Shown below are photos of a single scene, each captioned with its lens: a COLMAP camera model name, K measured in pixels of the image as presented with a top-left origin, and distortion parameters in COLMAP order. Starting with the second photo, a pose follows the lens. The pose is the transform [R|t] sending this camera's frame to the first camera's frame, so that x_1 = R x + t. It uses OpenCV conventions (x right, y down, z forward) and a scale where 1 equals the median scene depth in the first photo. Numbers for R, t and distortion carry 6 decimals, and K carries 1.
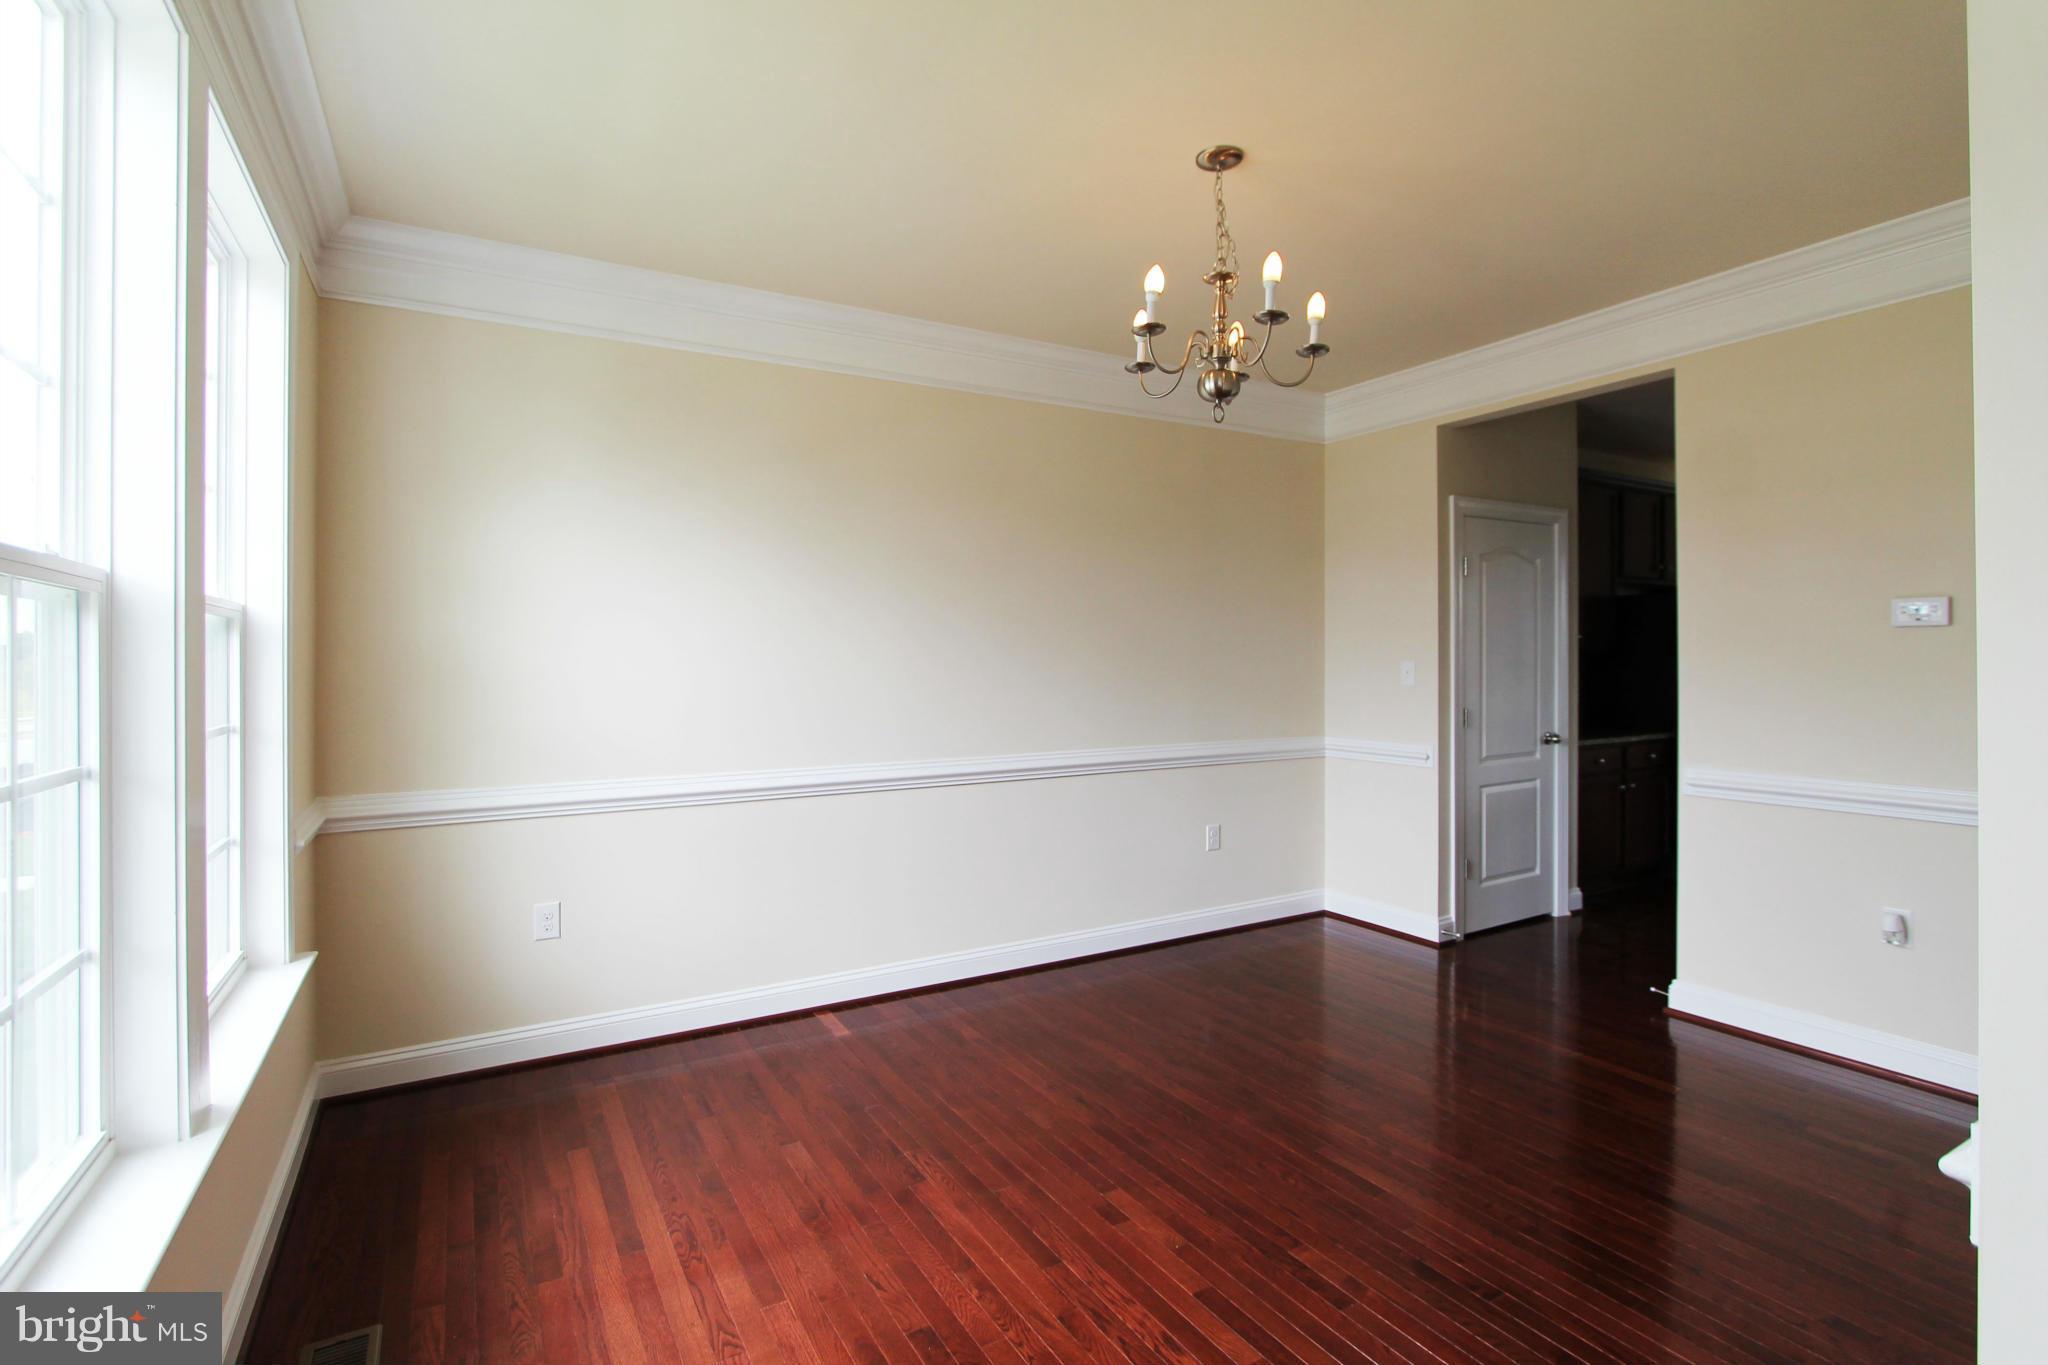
lens RADIAL K [[974.6, 0, 1026.7], [0, 974.6, 666.6], [0, 0, 1]] dist [0.001708, 0.000142]
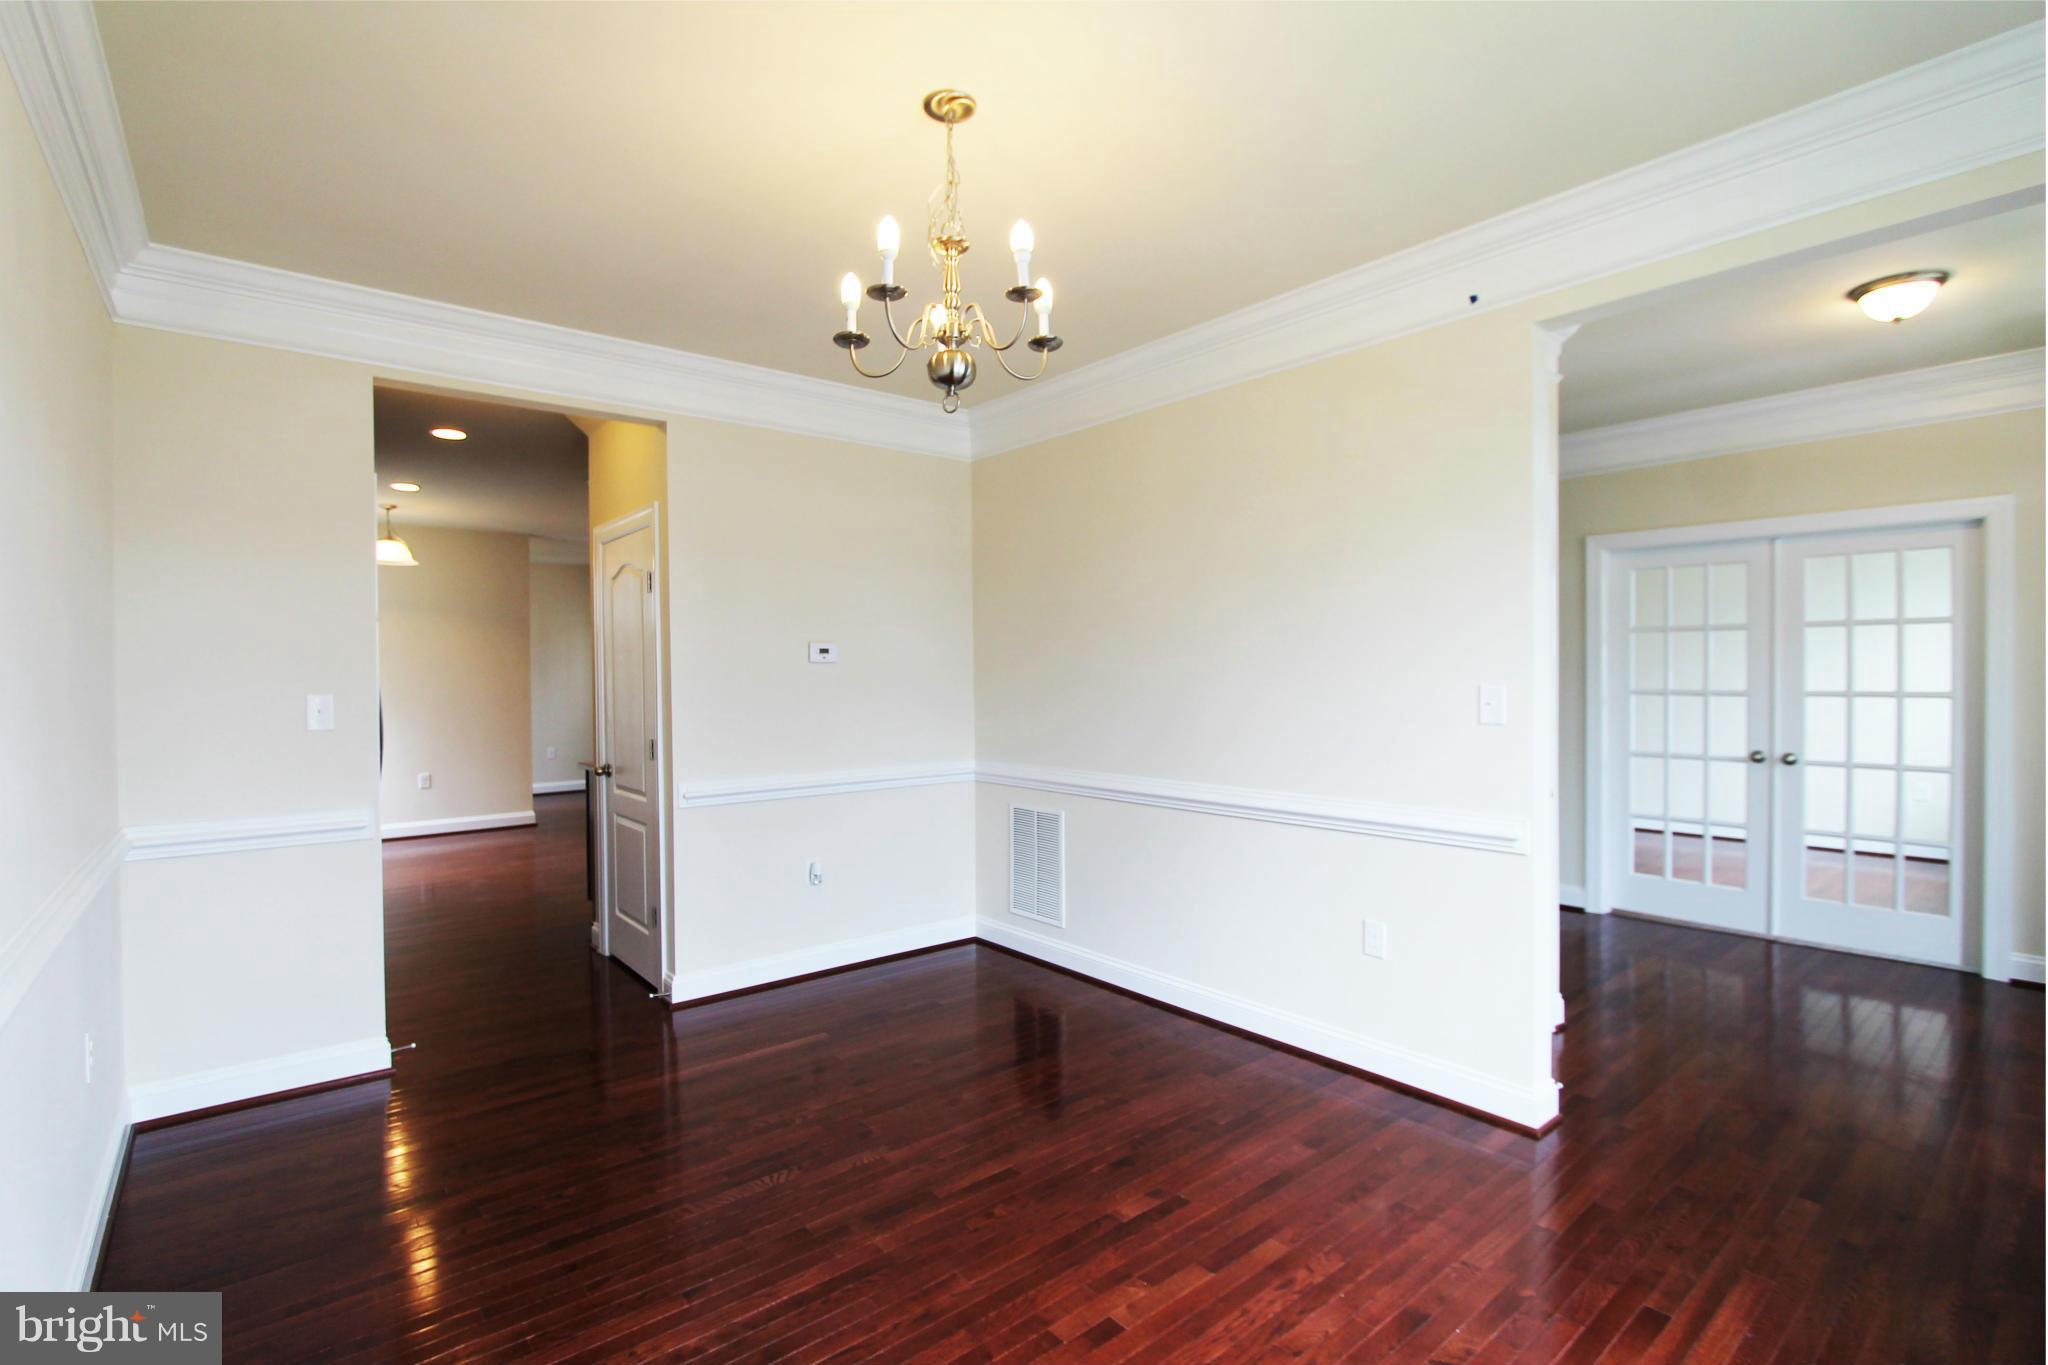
lens RADIAL K [[939.9, 0, 1040.0], [0, 939.9, 686.7], [0, 0, 1]] dist [-0.000724, 0.000109]
pose [[-0.168671, -0.005304, 0.985658, -0.734998], [0.009565, 0.999930, 0.007018, -0.023455], [-0.985626, 0.010612, -0.168609, 1.198455]]
